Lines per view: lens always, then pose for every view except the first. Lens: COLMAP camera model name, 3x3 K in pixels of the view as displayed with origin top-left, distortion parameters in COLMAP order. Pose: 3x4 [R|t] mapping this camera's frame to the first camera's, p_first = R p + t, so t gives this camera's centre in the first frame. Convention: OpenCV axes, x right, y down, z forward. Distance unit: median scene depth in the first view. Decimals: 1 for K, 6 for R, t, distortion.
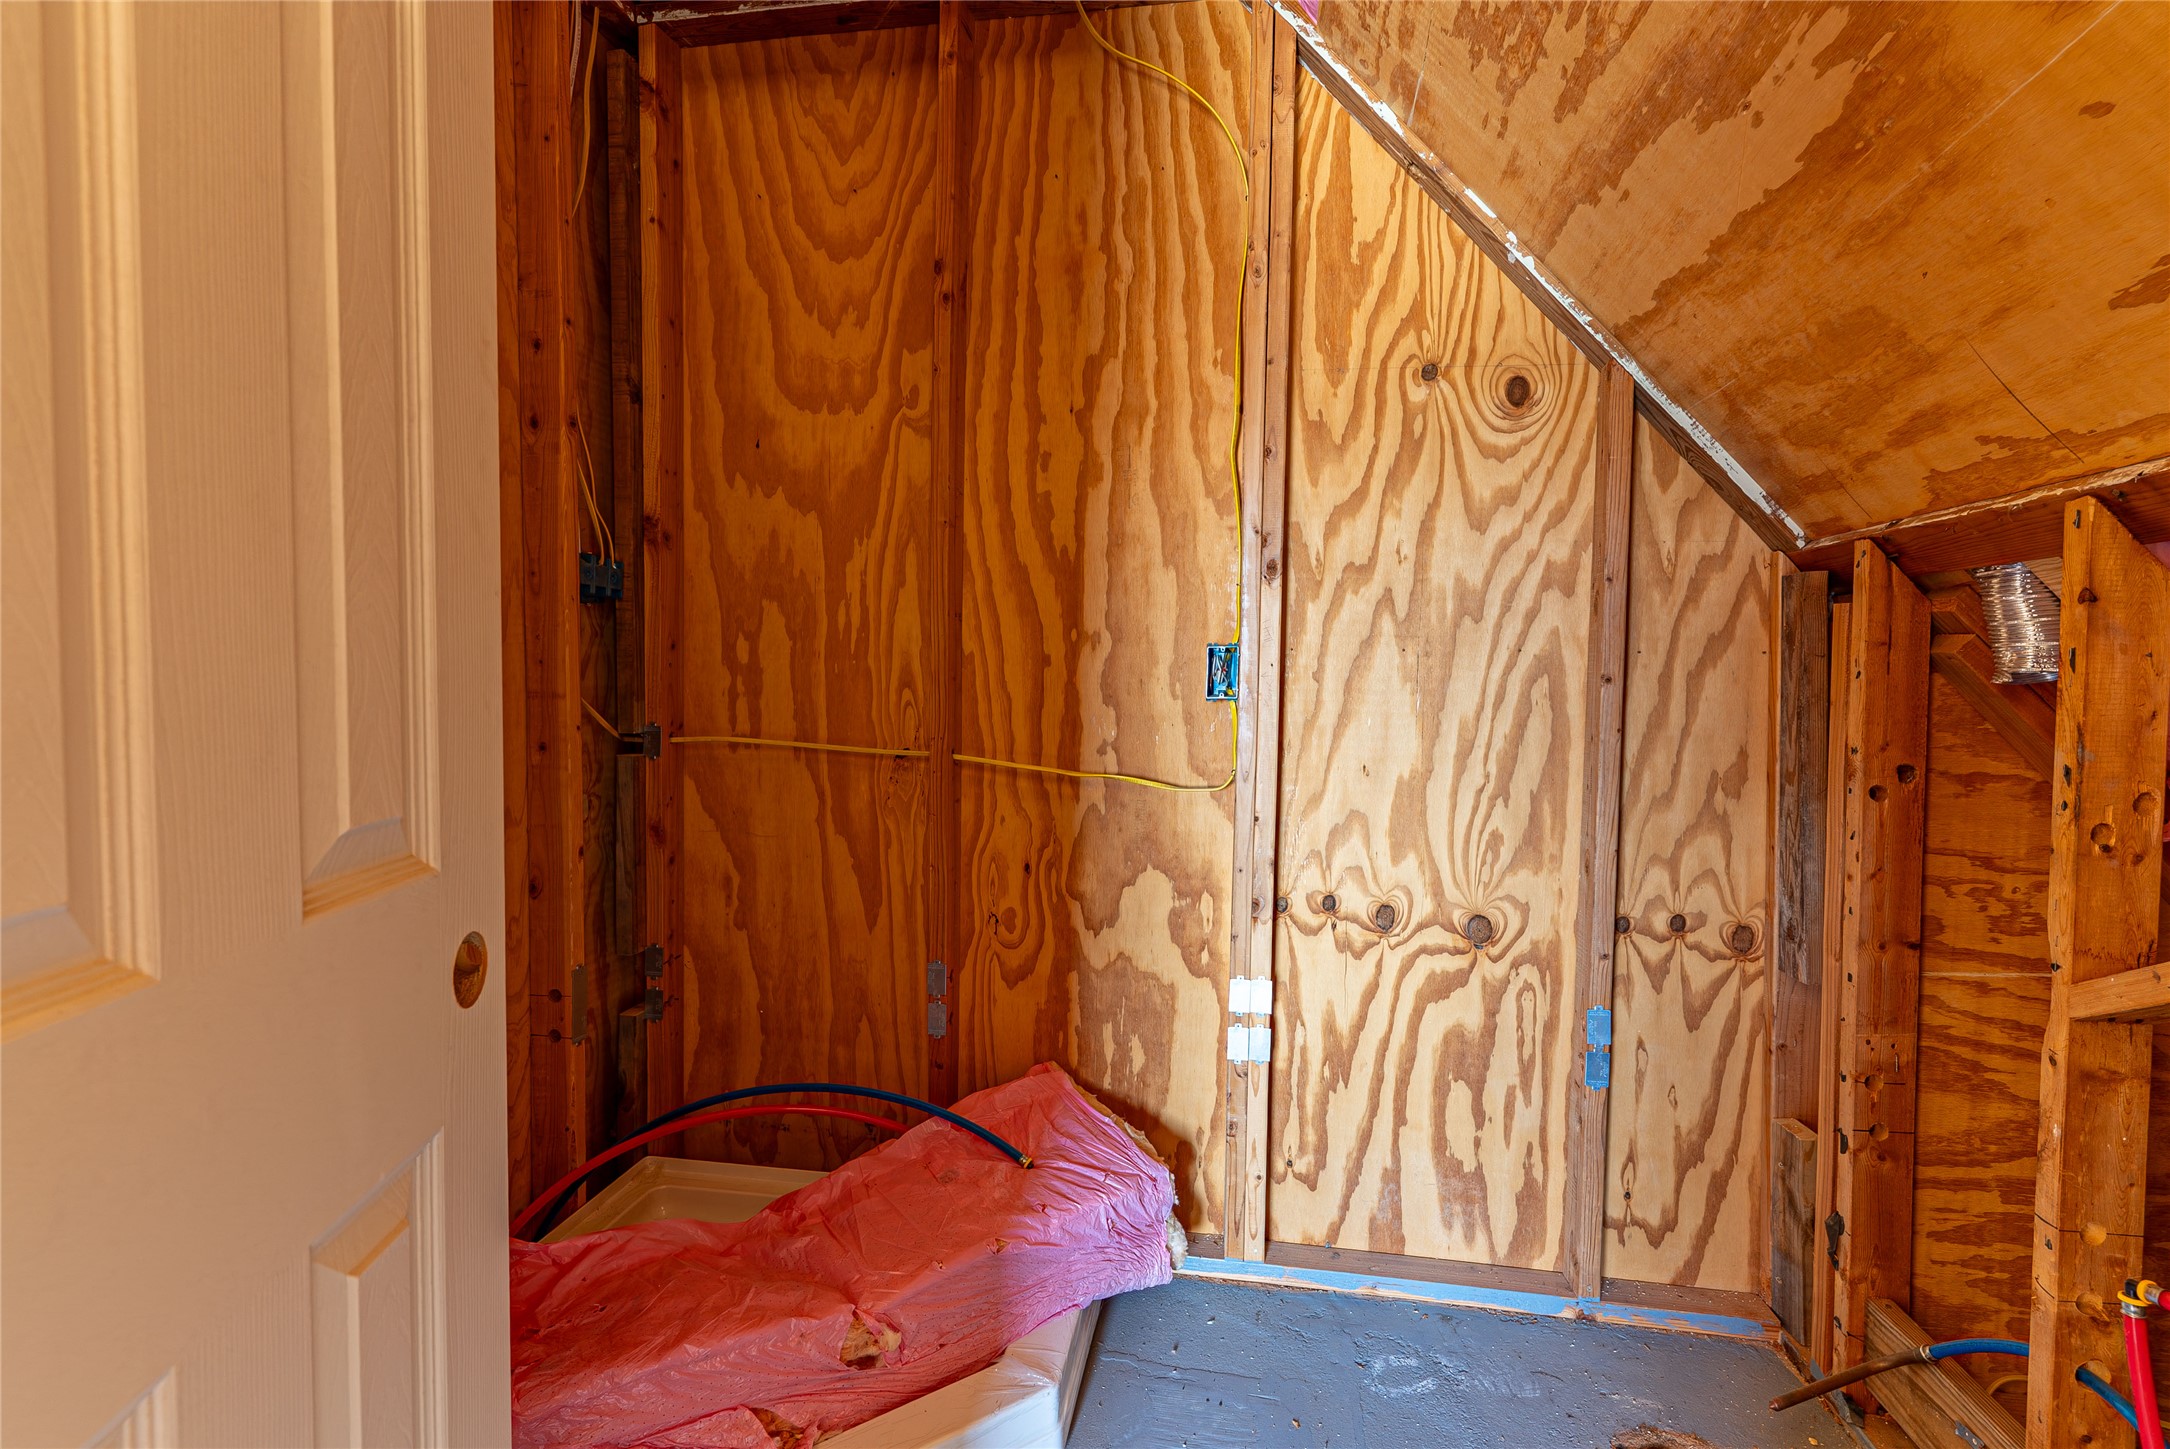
lens RADIAL K [[1040.4, 0, 1081.6], [0, 1040.4, 721.4], [0, 0, 1]] dist [0.008540, -0.000580]
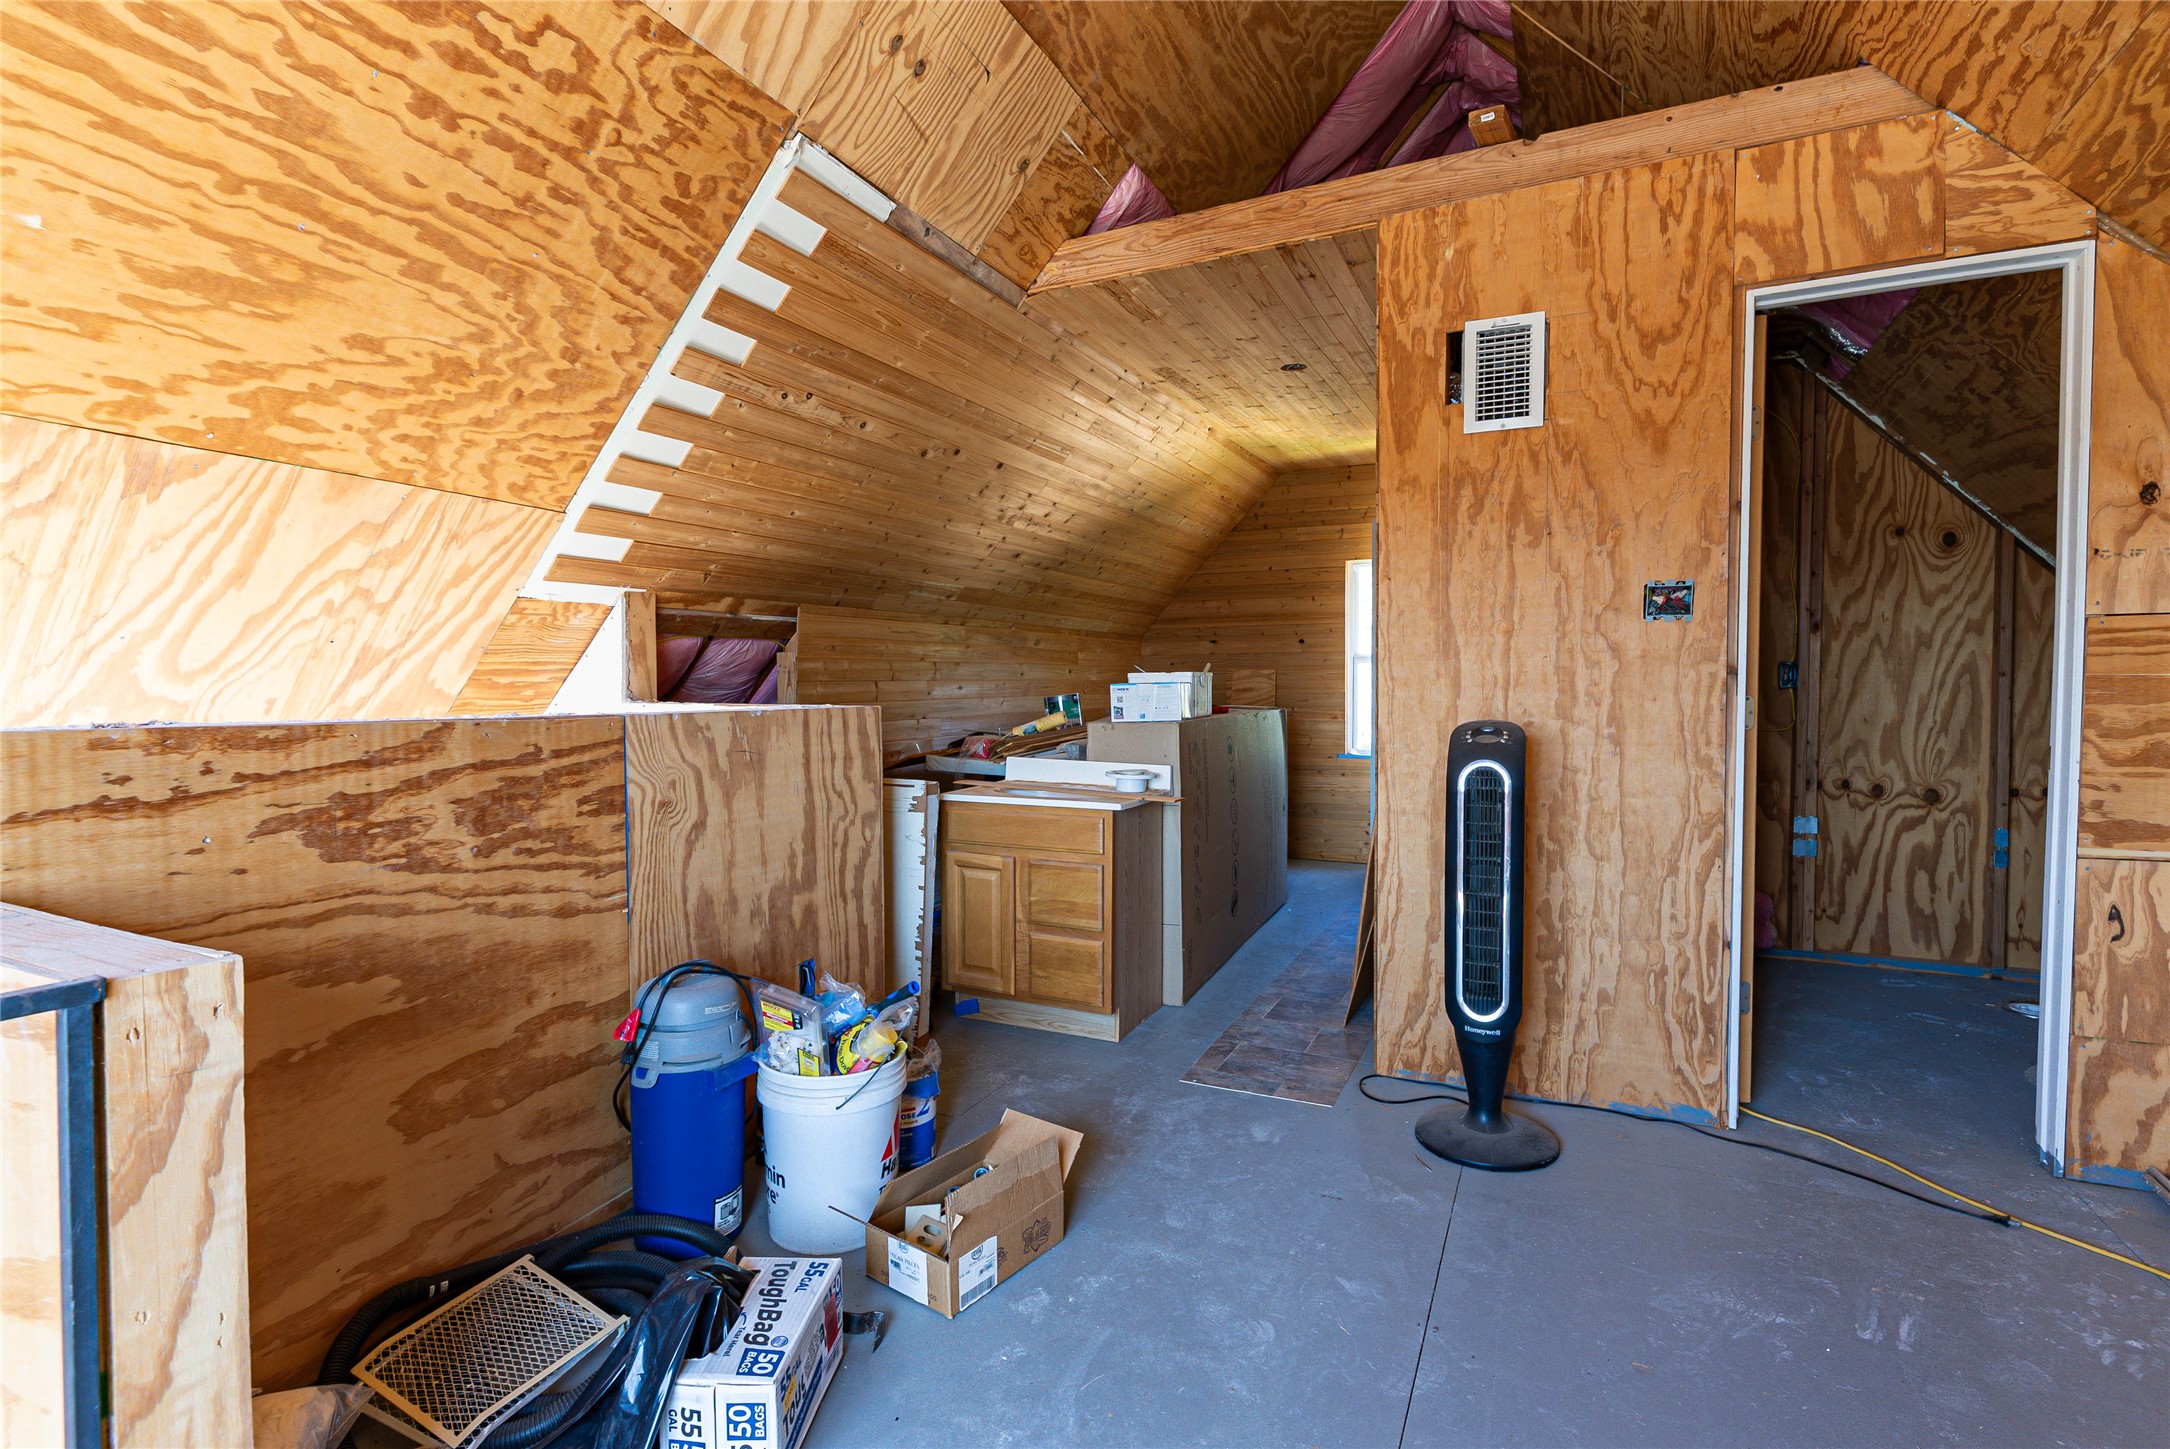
lens RADIAL K [[1040.4, 0, 1088.0], [0, 1040.4, 721.0], [0, 0, 1]] dist [0.008540, -0.000580]
pose [[0.961916, -0.005986, -0.273279, -0.669227], [-0.000288, 0.999737, -0.022913, 0.098464], [0.273344, 0.022120, 0.961662, -1.476326]]
